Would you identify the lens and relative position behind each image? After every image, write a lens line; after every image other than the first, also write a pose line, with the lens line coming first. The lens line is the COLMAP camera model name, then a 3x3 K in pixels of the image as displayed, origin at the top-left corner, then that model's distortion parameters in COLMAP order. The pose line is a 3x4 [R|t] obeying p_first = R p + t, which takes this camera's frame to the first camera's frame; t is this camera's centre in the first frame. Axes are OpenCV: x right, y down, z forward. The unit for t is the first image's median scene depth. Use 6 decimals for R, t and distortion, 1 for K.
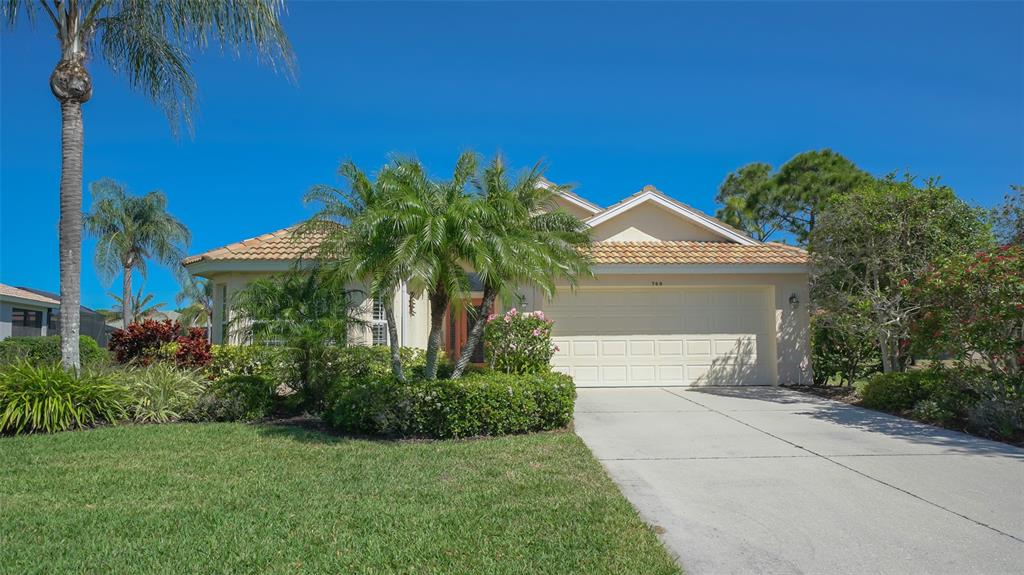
lens RADIAL K [[631.2, 0, 512.0], [0, 631.2, 287.5], [0, 0, 1]] dist [-0.002697, -0.000280]
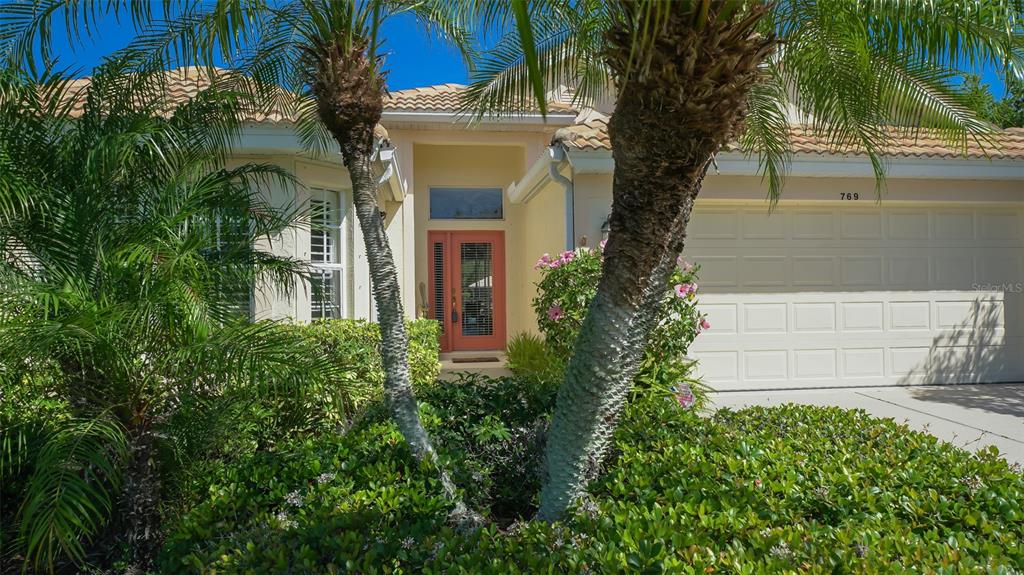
lens RADIAL K [[778.5, 0, 512.0], [0, 778.5, 287.5], [0, 0, 1]] dist [0.000134, 0.000205]
pose [[0.999020, 0.000297, 0.044264, -0.079436], [-0.003670, 0.997090, 0.076143, 0.020623], [-0.044113, -0.076231, 0.996114, 0.342090]]
